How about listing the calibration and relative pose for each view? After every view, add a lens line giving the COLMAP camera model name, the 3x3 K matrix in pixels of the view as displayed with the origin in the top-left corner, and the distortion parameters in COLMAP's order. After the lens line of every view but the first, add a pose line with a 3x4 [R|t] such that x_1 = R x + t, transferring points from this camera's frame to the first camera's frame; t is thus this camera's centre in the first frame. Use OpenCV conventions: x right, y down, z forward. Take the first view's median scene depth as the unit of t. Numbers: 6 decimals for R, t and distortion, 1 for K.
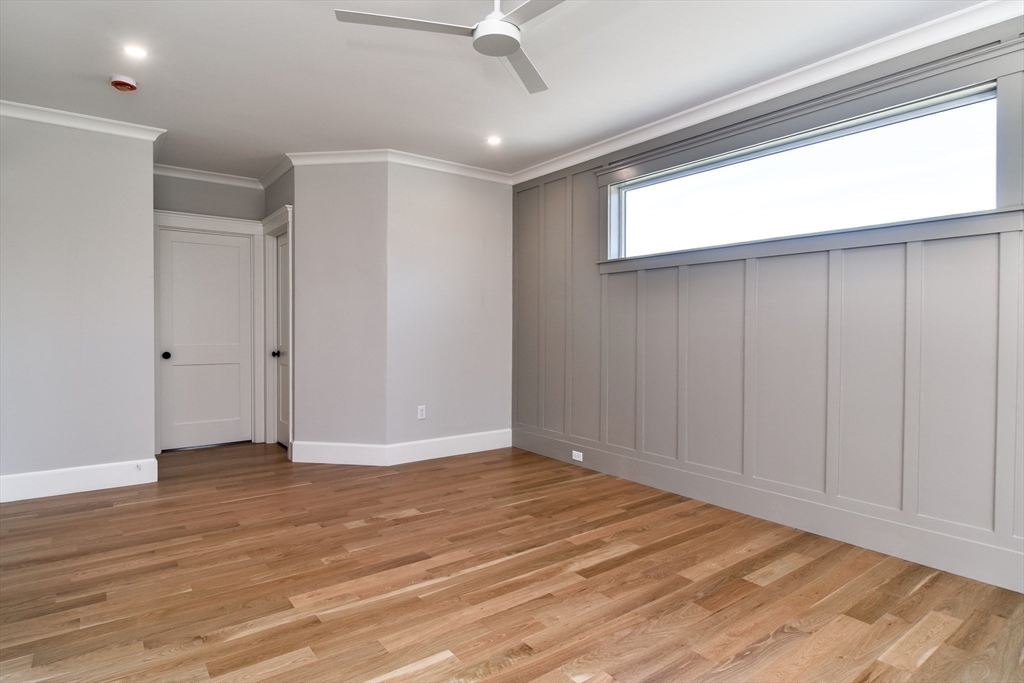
lens RADIAL K [[558.7, 0, 516.7], [0, 558.7, 337.1], [0, 0, 1]] dist [0.024148, -0.002546]
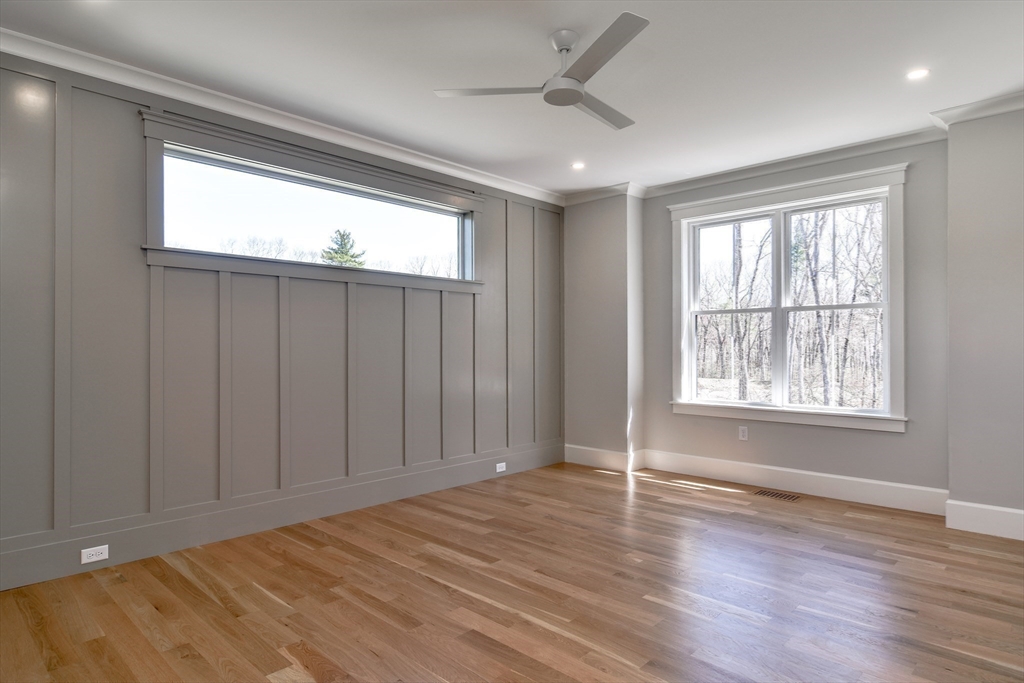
lens RADIAL K [[558.7, 0, 513.6], [0, 558.7, 347.4], [0, 0, 1]] dist [0.024148, -0.002546]
pose [[-0.158117, 0.002633, 0.987417, -0.921658], [0.010529, 0.999944, -0.000980, -0.016365], [-0.987364, 0.010242, -0.158136, 1.011738]]
